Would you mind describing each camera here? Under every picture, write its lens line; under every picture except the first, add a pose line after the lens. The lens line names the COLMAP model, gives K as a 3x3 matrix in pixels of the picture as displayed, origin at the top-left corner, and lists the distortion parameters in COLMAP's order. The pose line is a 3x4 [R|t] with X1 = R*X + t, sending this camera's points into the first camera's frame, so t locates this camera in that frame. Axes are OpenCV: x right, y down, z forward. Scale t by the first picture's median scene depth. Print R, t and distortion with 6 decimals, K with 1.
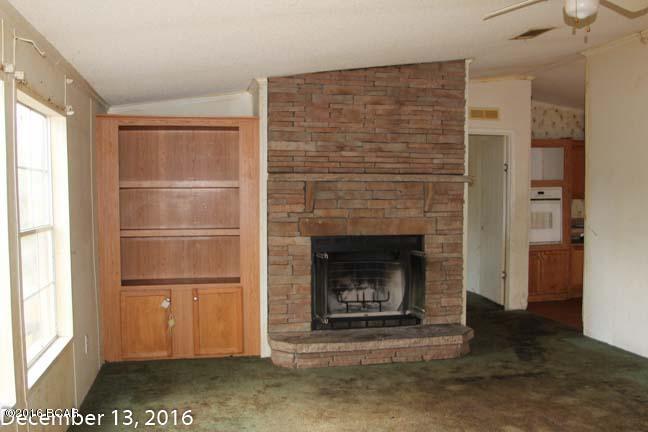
lens RADIAL K [[592.4, 0, 324.0], [0, 592.4, 225.8], [0, 0, 1]] dist [-0.095523, 0.012614]
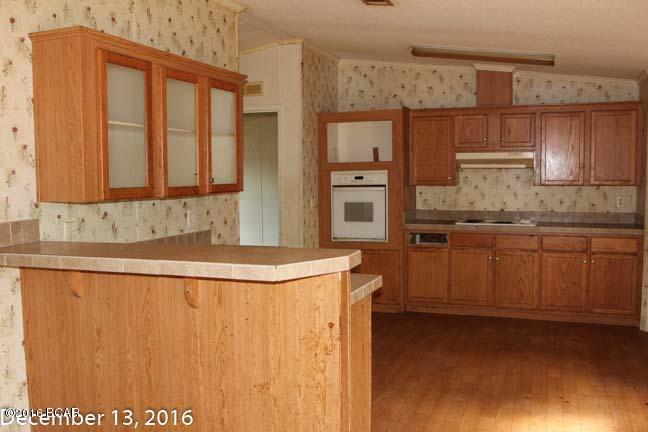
lens RADIAL K [[592.4, 0, 324.0], [0, 592.4, 225.8], [0, 0, 1]] dist [-0.095523, 0.012614]
pose [[0.837902, 0.044853, -0.543975, 0.773745], [-0.025777, 0.998758, 0.042647, -0.023397], [0.545212, -0.021712, 0.838017, 0.278289]]
